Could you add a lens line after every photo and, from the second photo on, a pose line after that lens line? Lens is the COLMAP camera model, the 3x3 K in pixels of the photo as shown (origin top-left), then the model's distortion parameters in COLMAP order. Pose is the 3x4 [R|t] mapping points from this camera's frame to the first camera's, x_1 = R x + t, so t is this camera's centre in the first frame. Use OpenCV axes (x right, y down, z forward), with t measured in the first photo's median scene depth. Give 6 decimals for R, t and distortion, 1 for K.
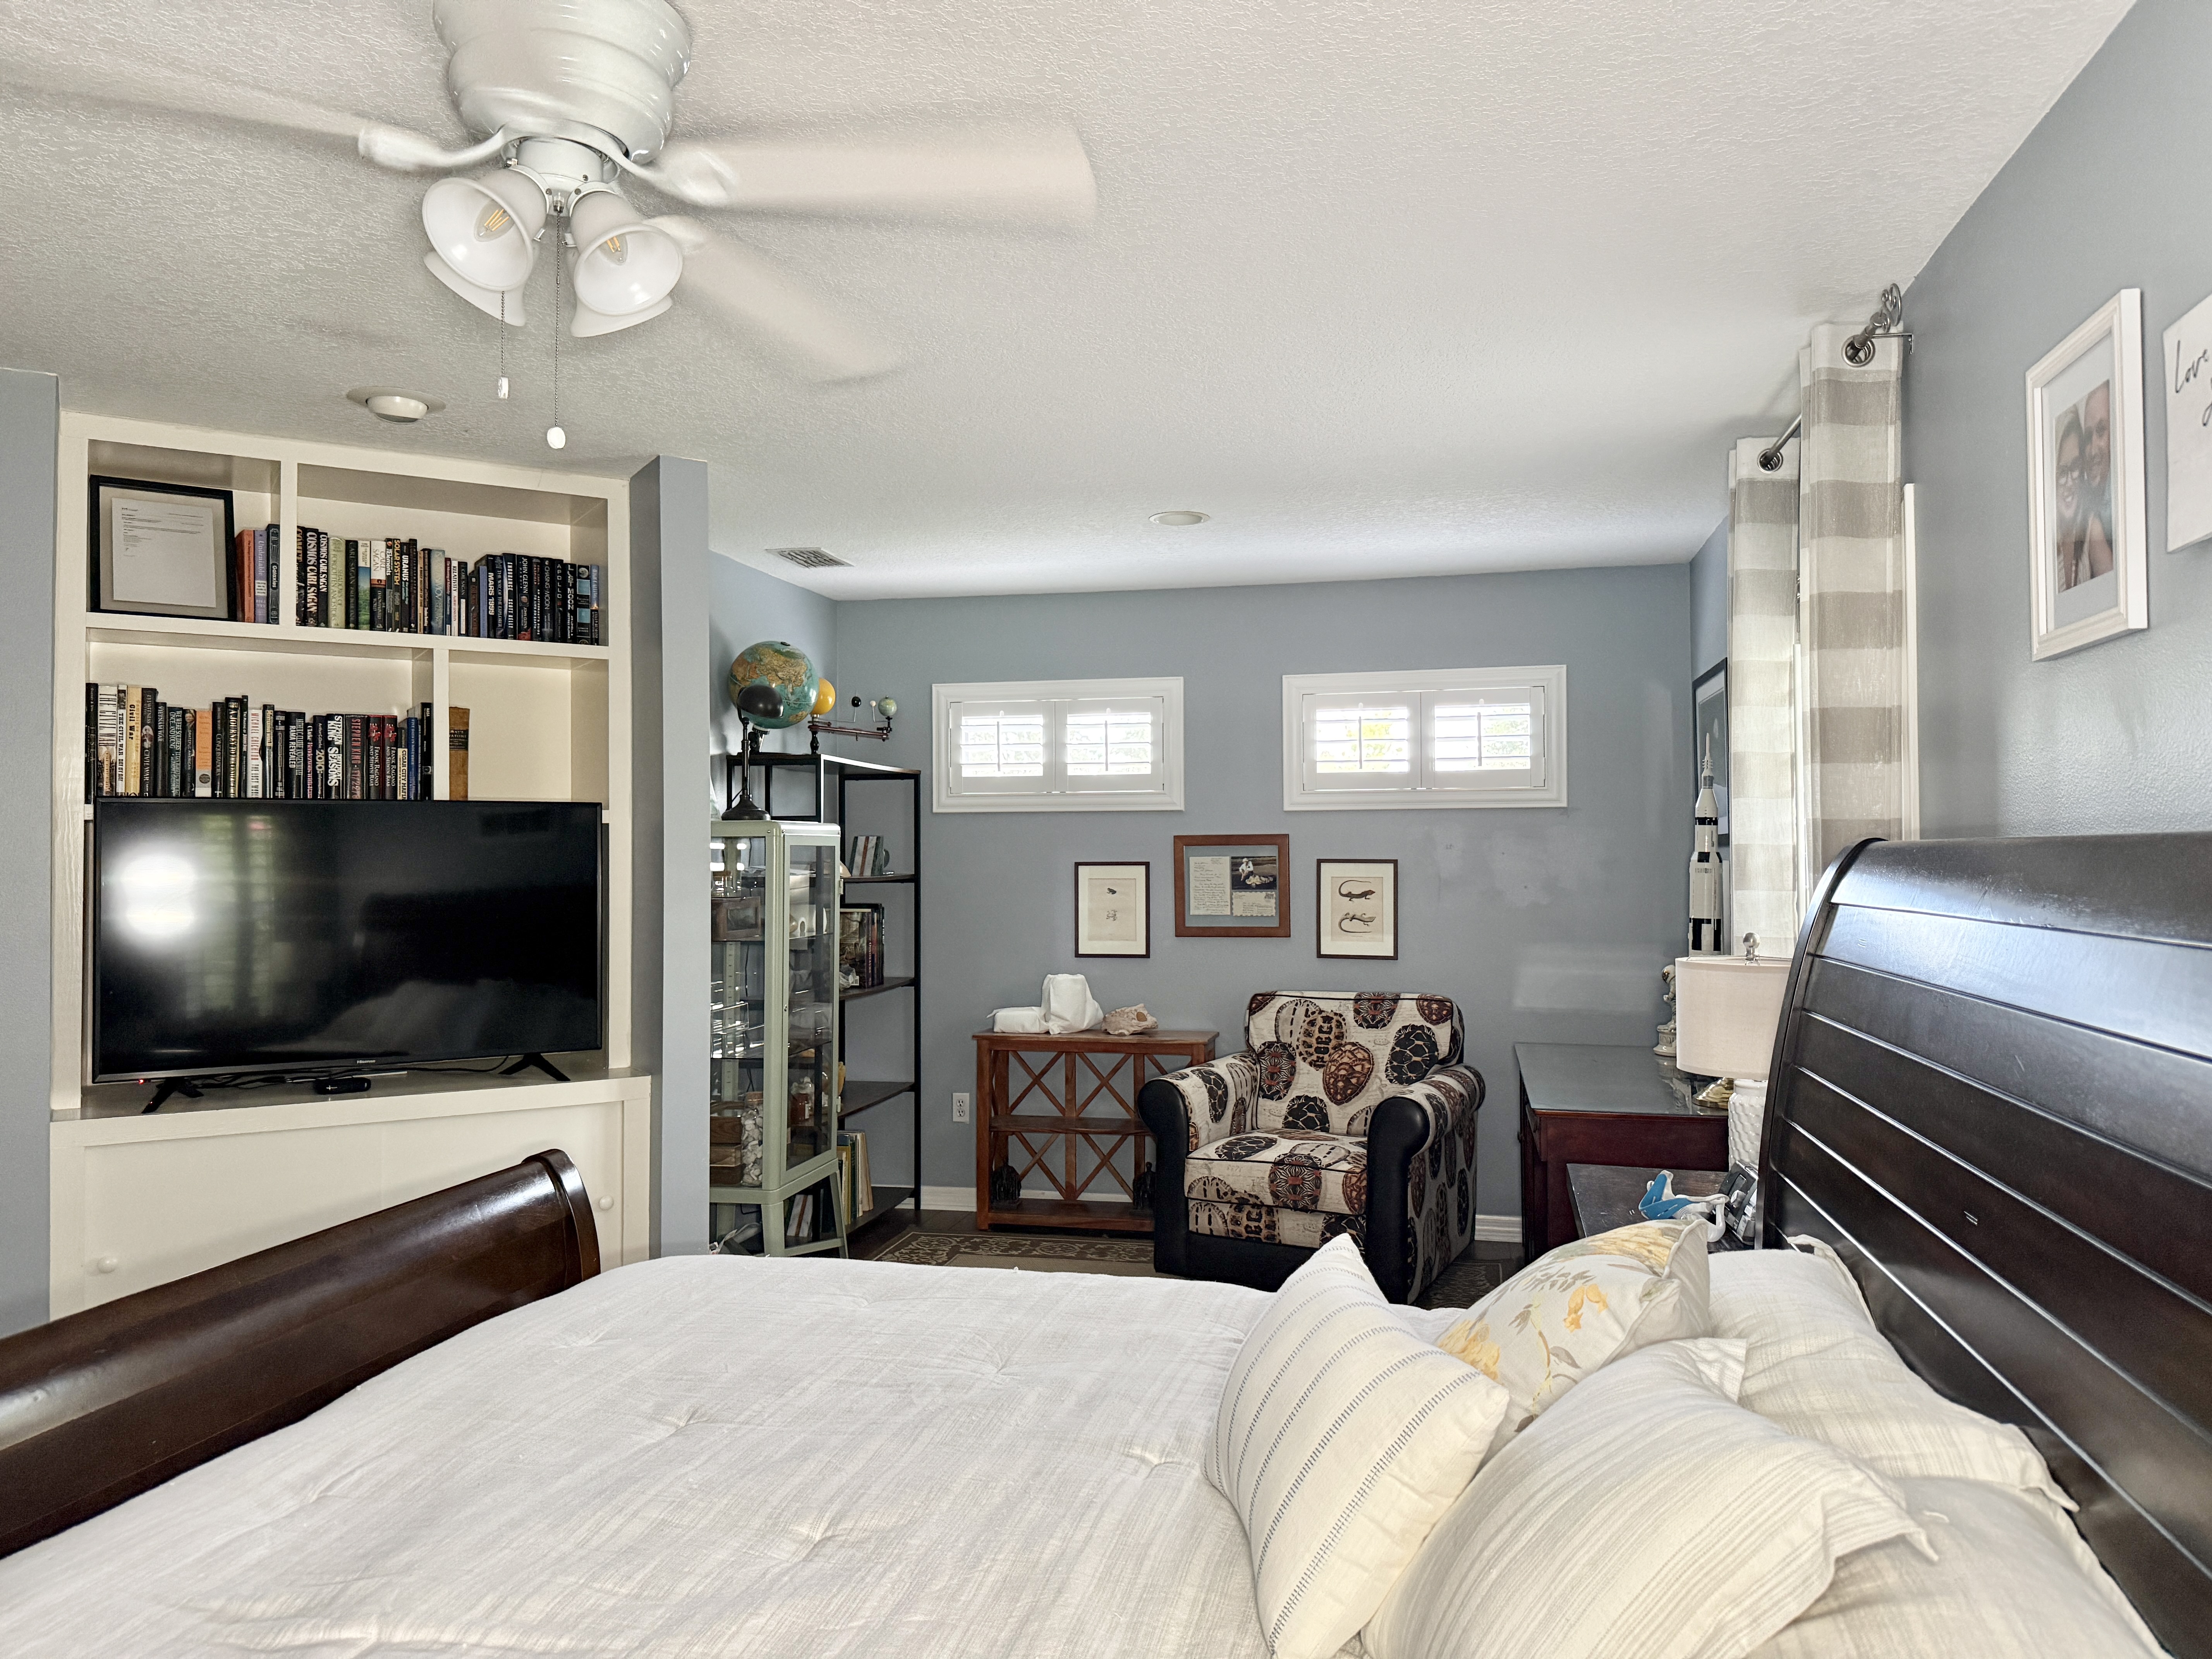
lens RADIAL K [[1558.0, 0, 1082.9], [0, 1558.0, 833.3], [0, 0, 1]] dist [0.000988, -0.006442]
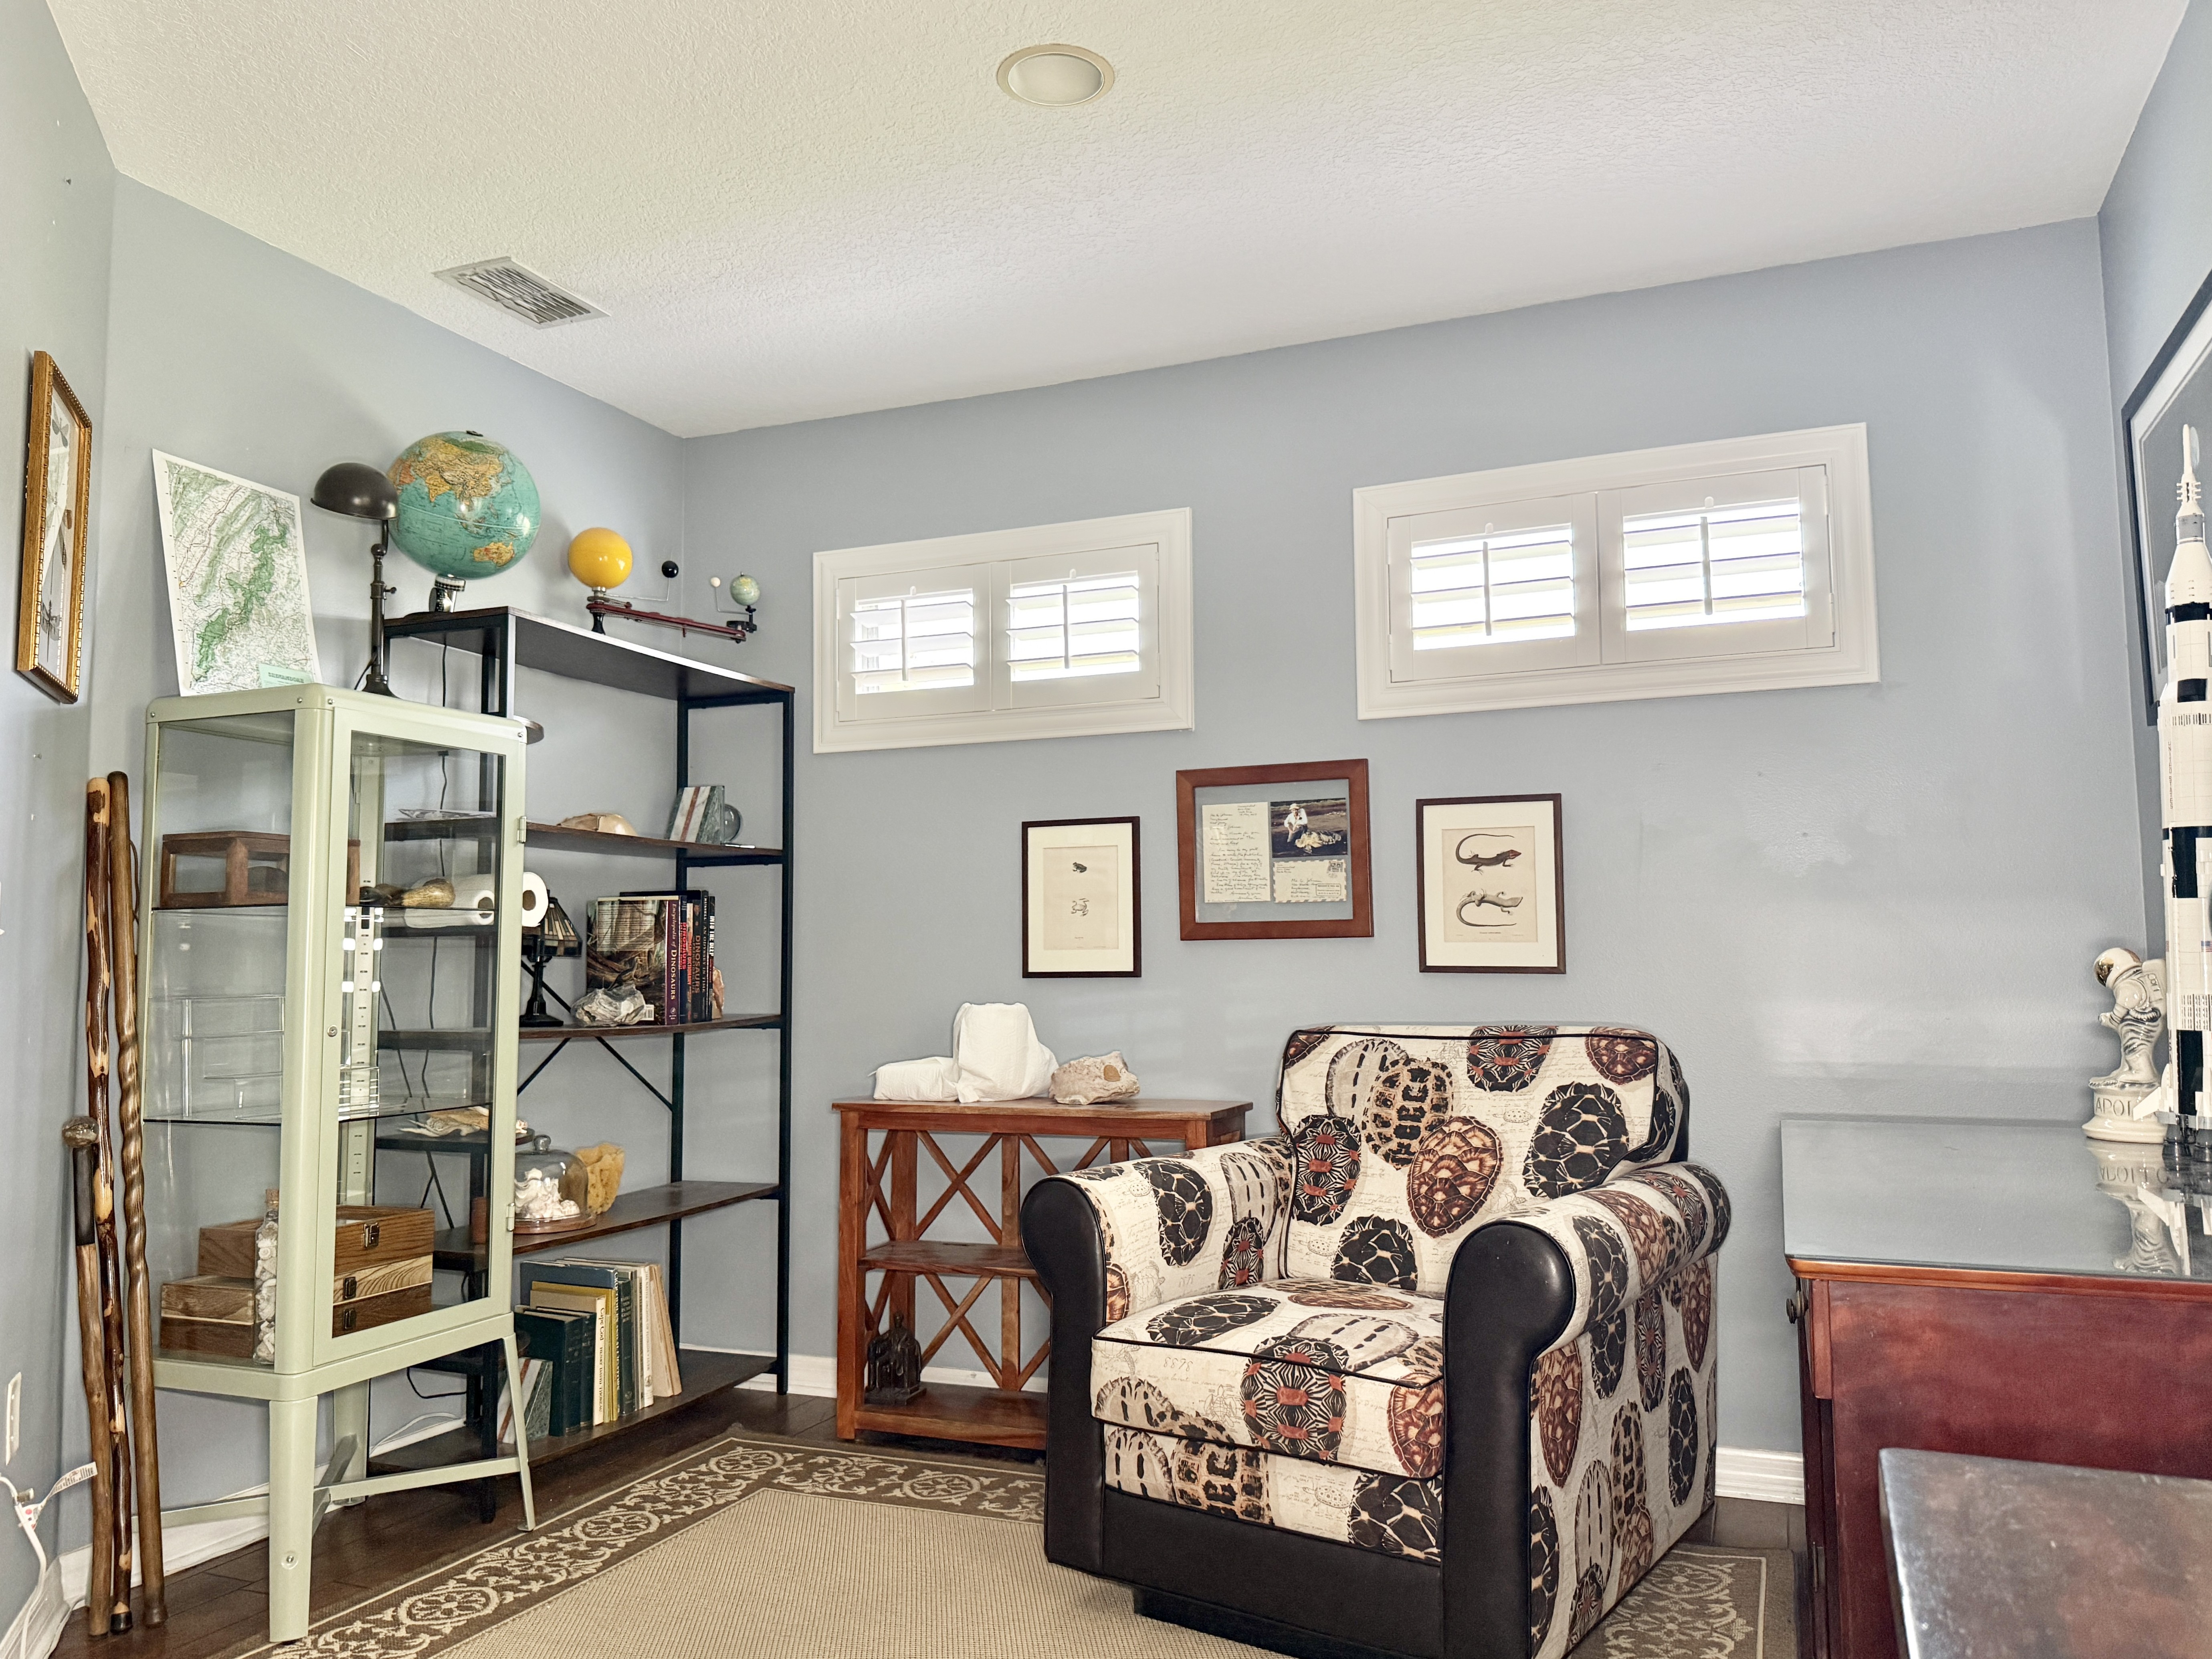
lens RADIAL K [[1606.1, 0, 1102.7], [0, 1606.1, 844.8], [0, 0, 1]] dist [0.033317, -0.108555]
pose [[0.988566, -0.016050, -0.149934, 0.133623], [0.007205, 0.998211, -0.059347, 0.072325], [0.150618, 0.057588, 0.986913, 0.428692]]
